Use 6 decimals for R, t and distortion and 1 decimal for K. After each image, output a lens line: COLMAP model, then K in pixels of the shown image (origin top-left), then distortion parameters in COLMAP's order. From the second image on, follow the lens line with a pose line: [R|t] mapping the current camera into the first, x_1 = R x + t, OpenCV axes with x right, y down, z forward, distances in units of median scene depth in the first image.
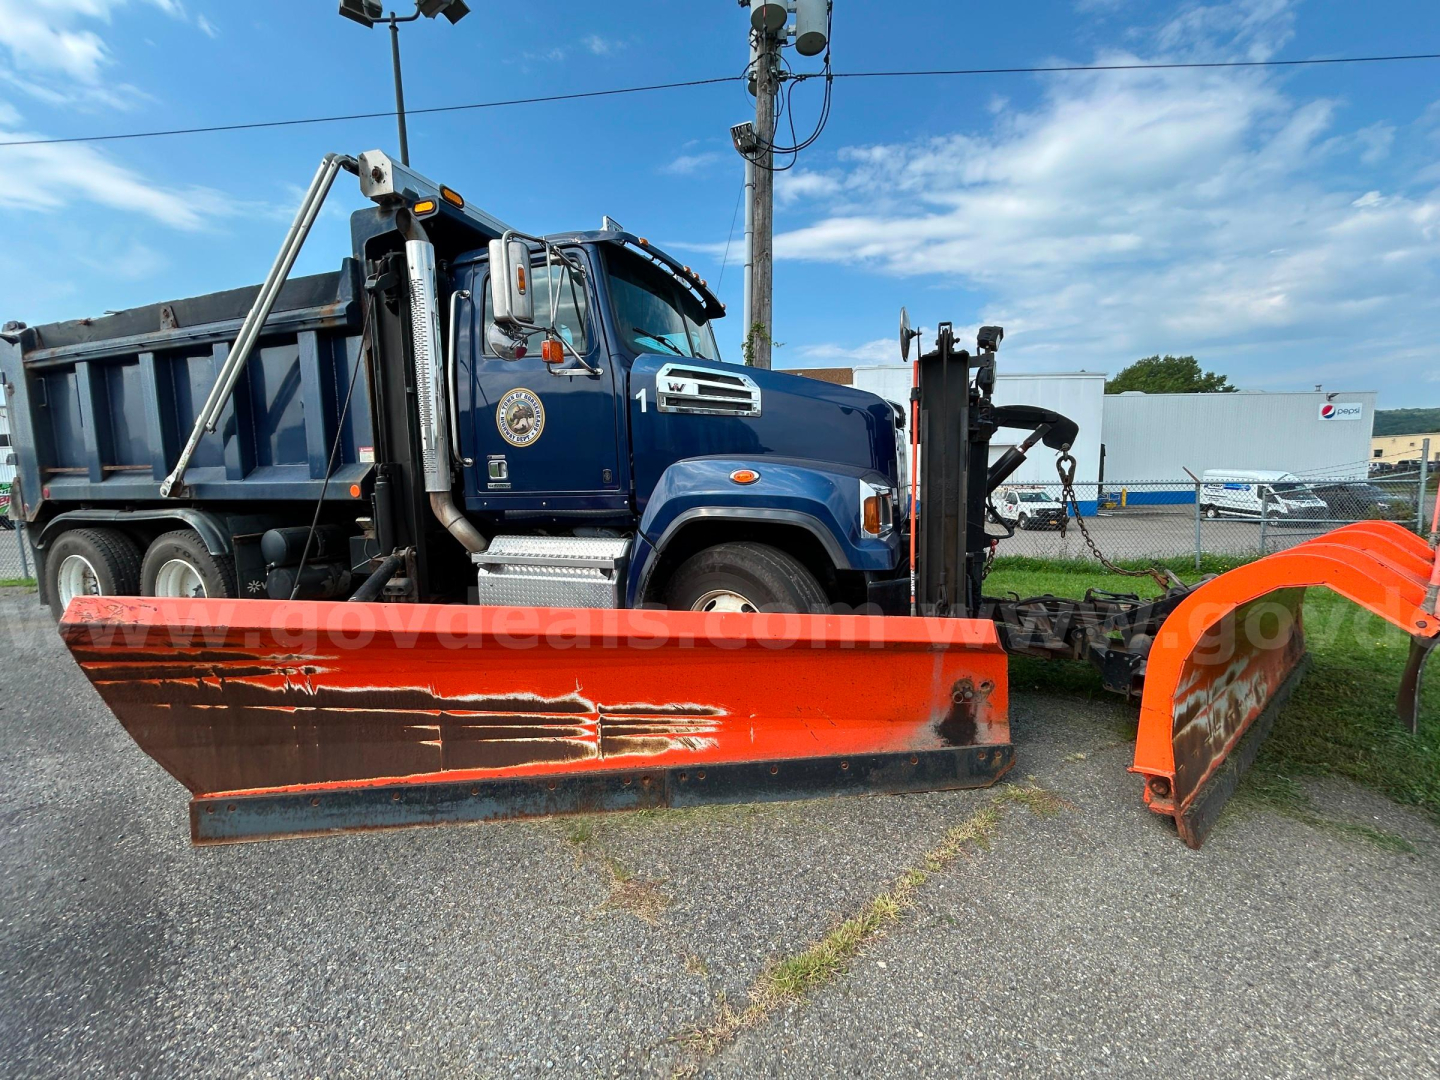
lens RADIAL K [[580.7, 0, 719.3], [0, 580.7, 529.3], [0, 0, 1]] dist [-0.002288, 0.000581]
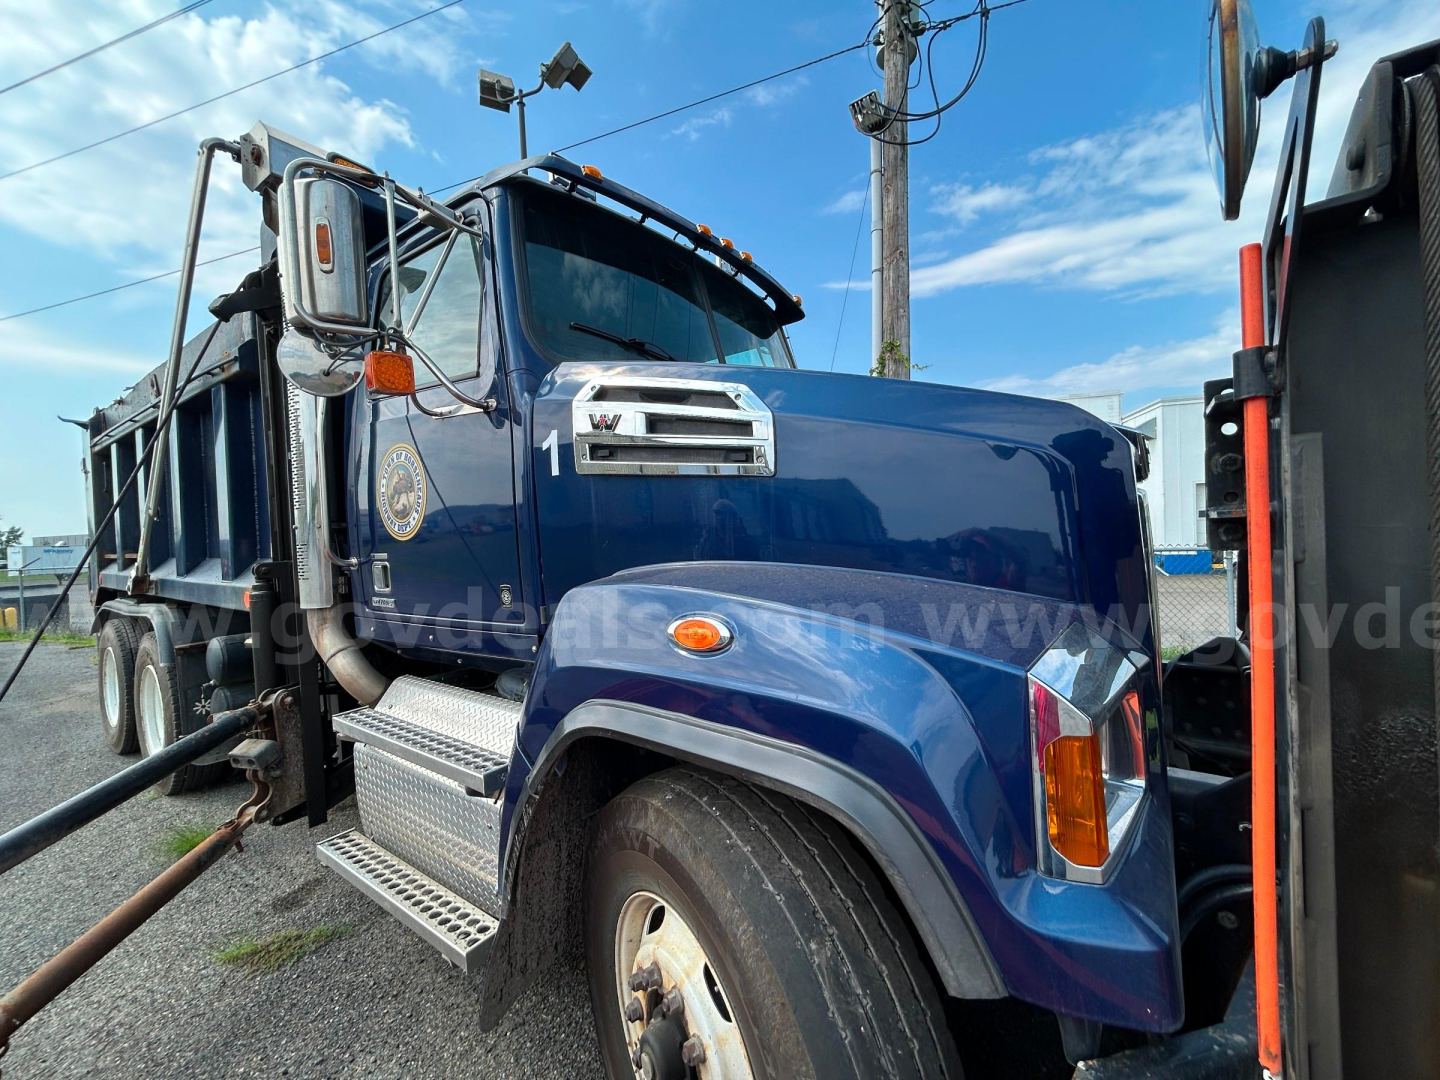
lens RADIAL K [[576.8, 0, 720.0], [0, 576.8, 540.0], [0, 0, 1]] dist [-0.000832, 0.000140]
pose [[0.960425, -0.011913, -0.278284, 0.162735], [-0.006709, 0.997806, -0.065869, -0.127532], [0.278458, 0.065129, 0.958237, 0.631267]]
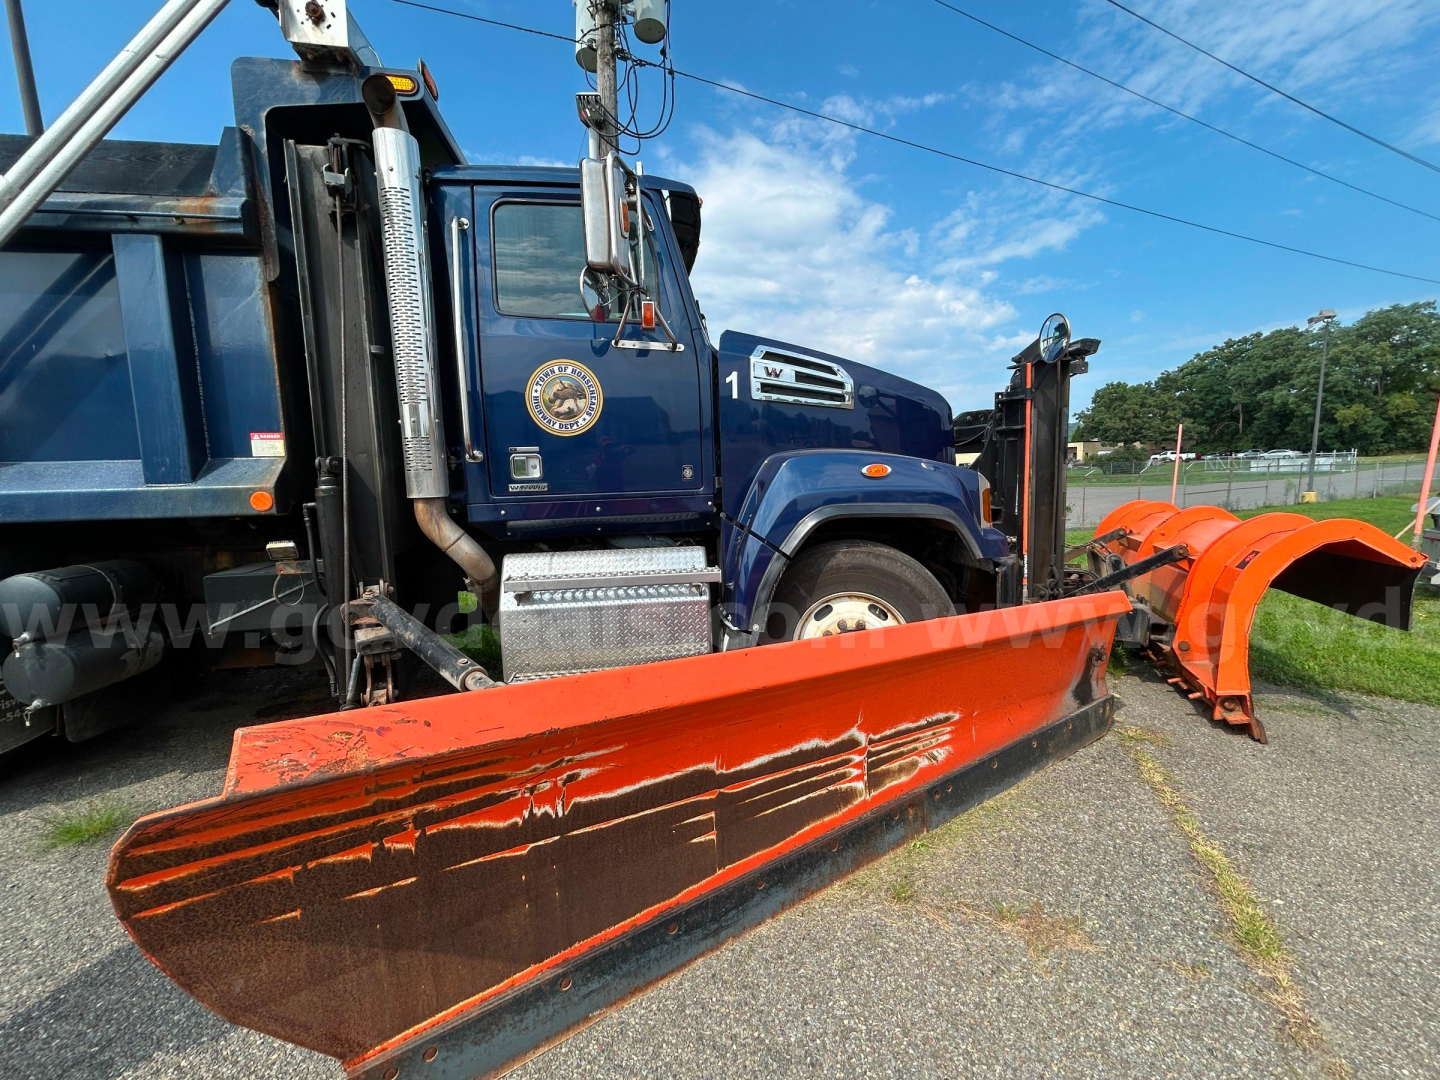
lens RADIAL K [[579.5, 0, 716.3], [0, 579.5, 533.9], [0, 0, 1]] dist [-0.001403, -0.000392]
pose [[0.886938, -0.055445, 0.458550, -0.630155], [0.055478, 0.998370, 0.013409, -0.014626], [-0.458546, 0.013547, 0.888568, 0.275729]]
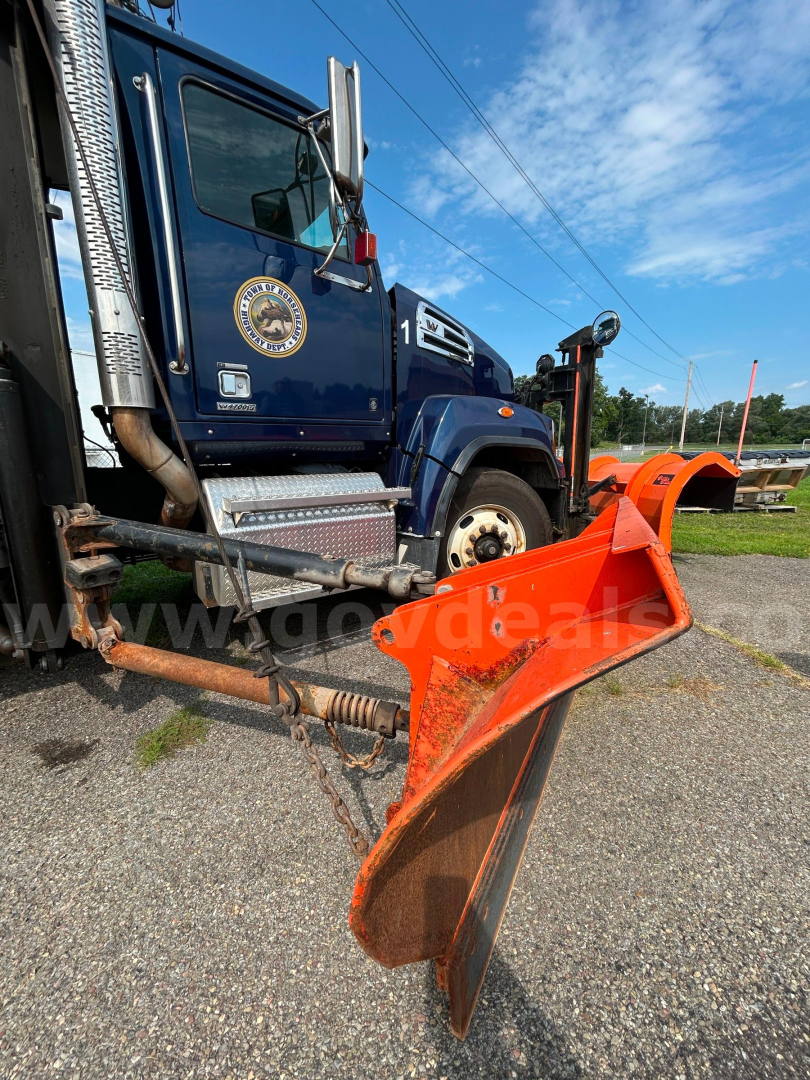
lens RADIAL K [[440.4, 0, 402.6], [0, 440.4, 533.6], [0, 0, 1]] dist [-0.002494, -0.000125]
pose [[0.569103, -0.140299, 0.810209, -0.906467], [0.078386, 0.990105, 0.116391, 0.043313], [-0.818522, -0.002729, 0.574469, 0.626085]]
